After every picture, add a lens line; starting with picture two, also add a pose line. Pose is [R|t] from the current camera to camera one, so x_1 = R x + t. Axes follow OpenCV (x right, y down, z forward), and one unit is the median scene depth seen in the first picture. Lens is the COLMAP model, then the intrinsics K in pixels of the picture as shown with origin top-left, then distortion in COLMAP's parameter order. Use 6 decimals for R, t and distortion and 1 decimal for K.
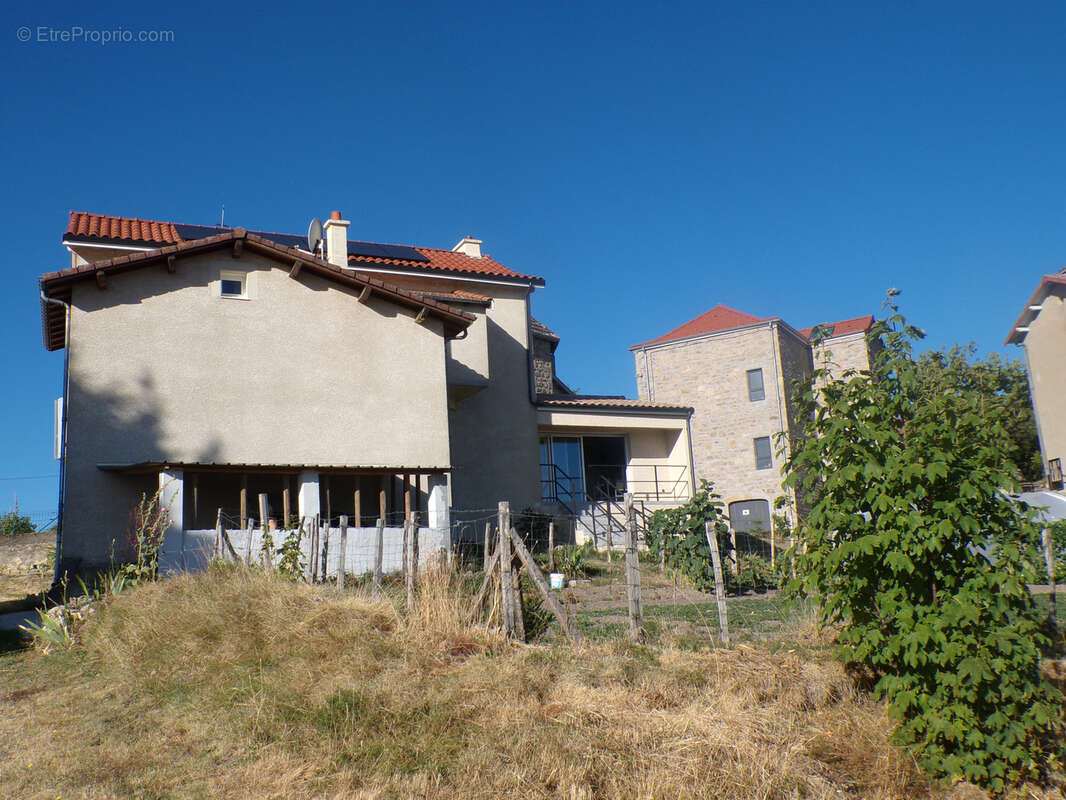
lens RADIAL K [[1037.5, 0, 535.9], [0, 1037.5, 414.0], [0, 0, 1]] dist [0.014390, 0.012367]
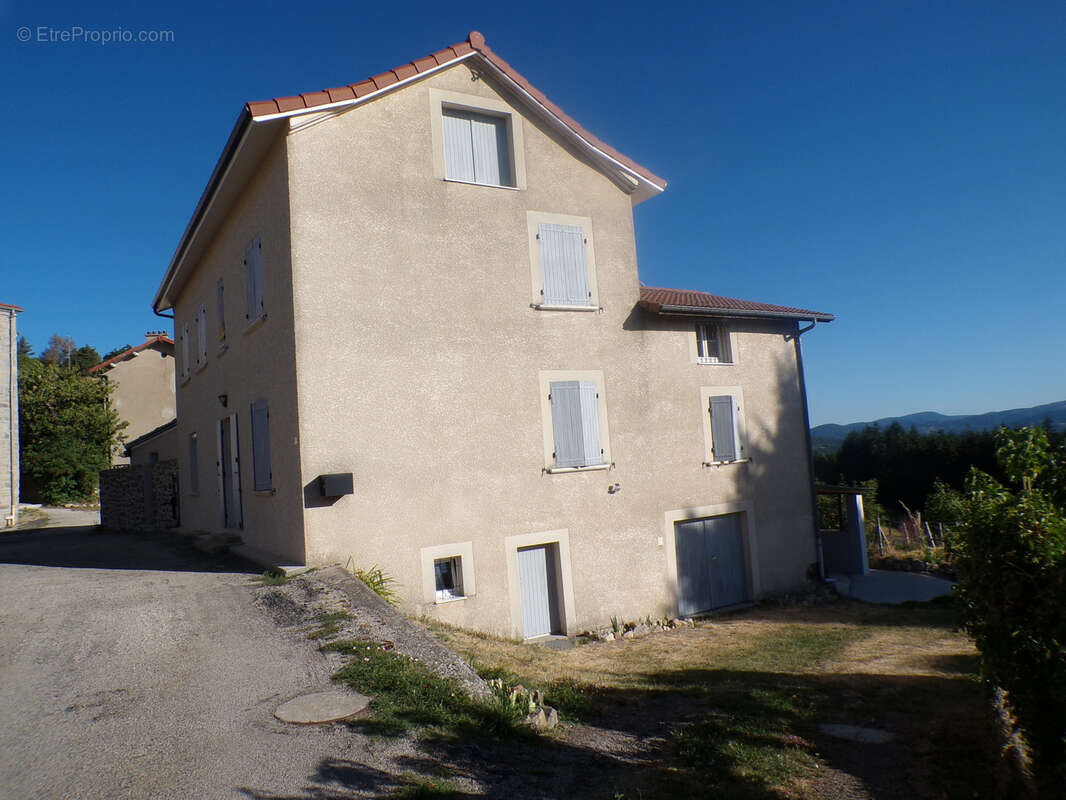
lens RADIAL K [[719.6, 0, 533.0], [0, 719.6, 400.0], [0, 0, 1]] dist [-0.048629, 0.026857]
pose [[-0.103749, 0.147764, 0.983566, -1.137004], [-0.106775, 0.981533, -0.158722, 0.120864], [-0.988856, -0.121488, -0.086055, 1.306366]]
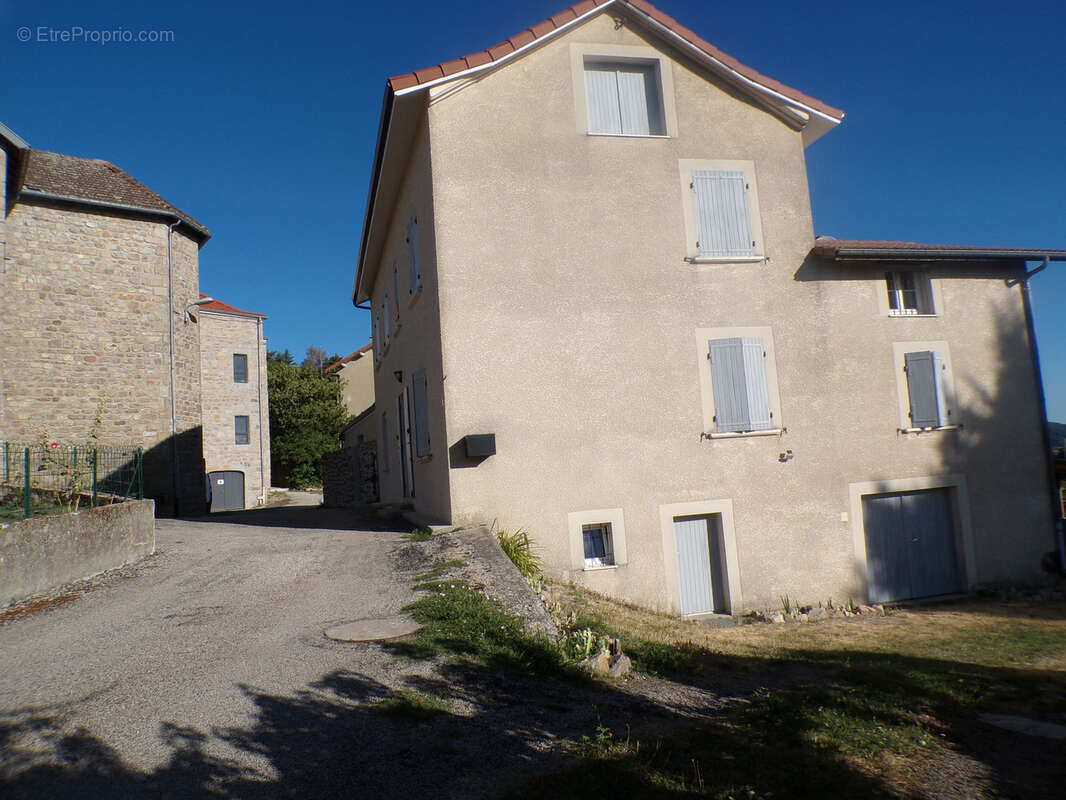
lens RADIAL K [[719.1, 0, 531.7], [0, 719.1, 401.4], [0, 0, 1]] dist [-0.048614, 0.021526]
pose [[0.196908, 0.141527, 0.970153, -1.106913], [-0.125600, 0.985014, -0.118203, 0.138757], [-0.972343, -0.098576, 0.211733, 1.252482]]
